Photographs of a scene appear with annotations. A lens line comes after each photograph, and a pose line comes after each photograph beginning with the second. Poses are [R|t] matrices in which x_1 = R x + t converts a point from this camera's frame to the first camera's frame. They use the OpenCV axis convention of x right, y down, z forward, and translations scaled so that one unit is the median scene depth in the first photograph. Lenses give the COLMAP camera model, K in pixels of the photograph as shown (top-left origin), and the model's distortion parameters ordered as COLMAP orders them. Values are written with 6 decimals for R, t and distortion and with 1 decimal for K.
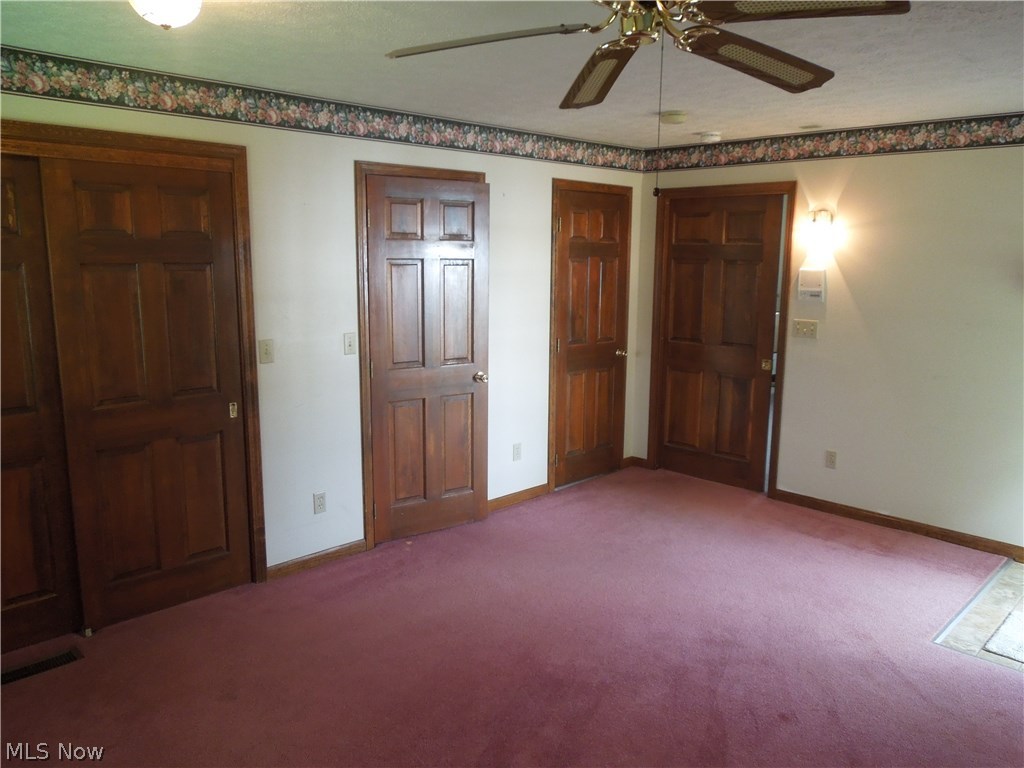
lens RADIAL K [[769.3, 0, 496.1], [0, 769.3, 390.5], [0, 0, 1]] dist [-0.003356, 0.009615]
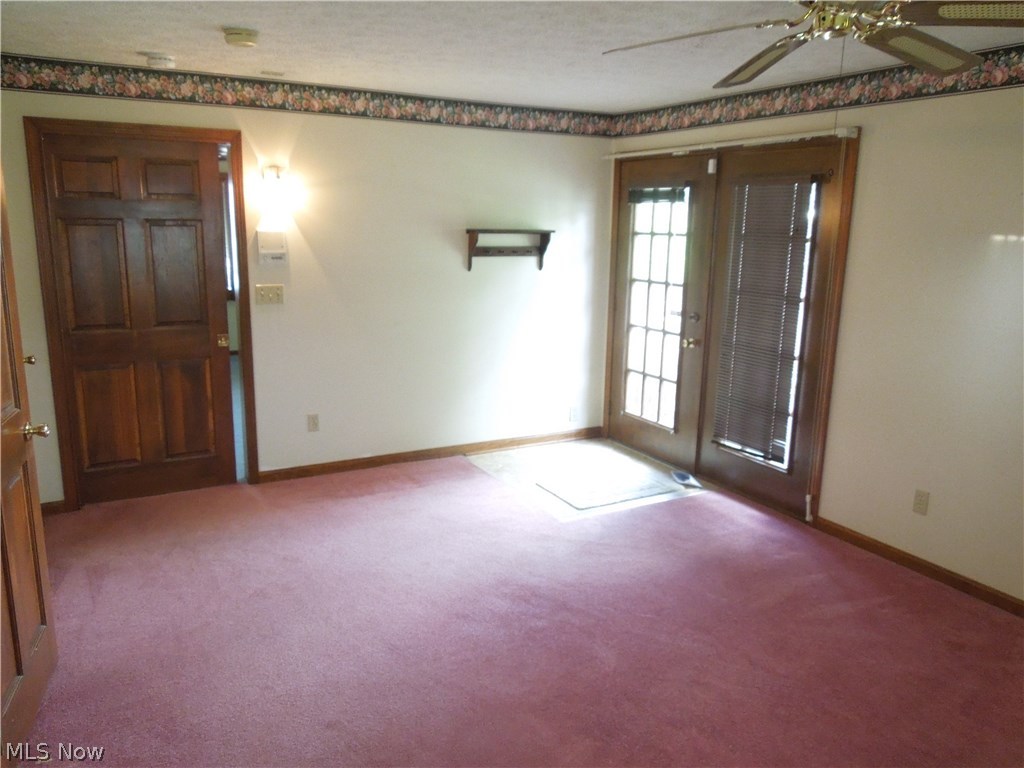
lens RADIAL K [[769.3, 0, 496.1], [0, 769.3, 390.5], [0, 0, 1]] dist [-0.003356, 0.009615]
pose [[0.273312, -0.207512, 0.939276, -0.430257], [0.164480, 0.972155, 0.166915, -0.078788], [-0.947759, 0.108872, 0.299834, 0.482159]]
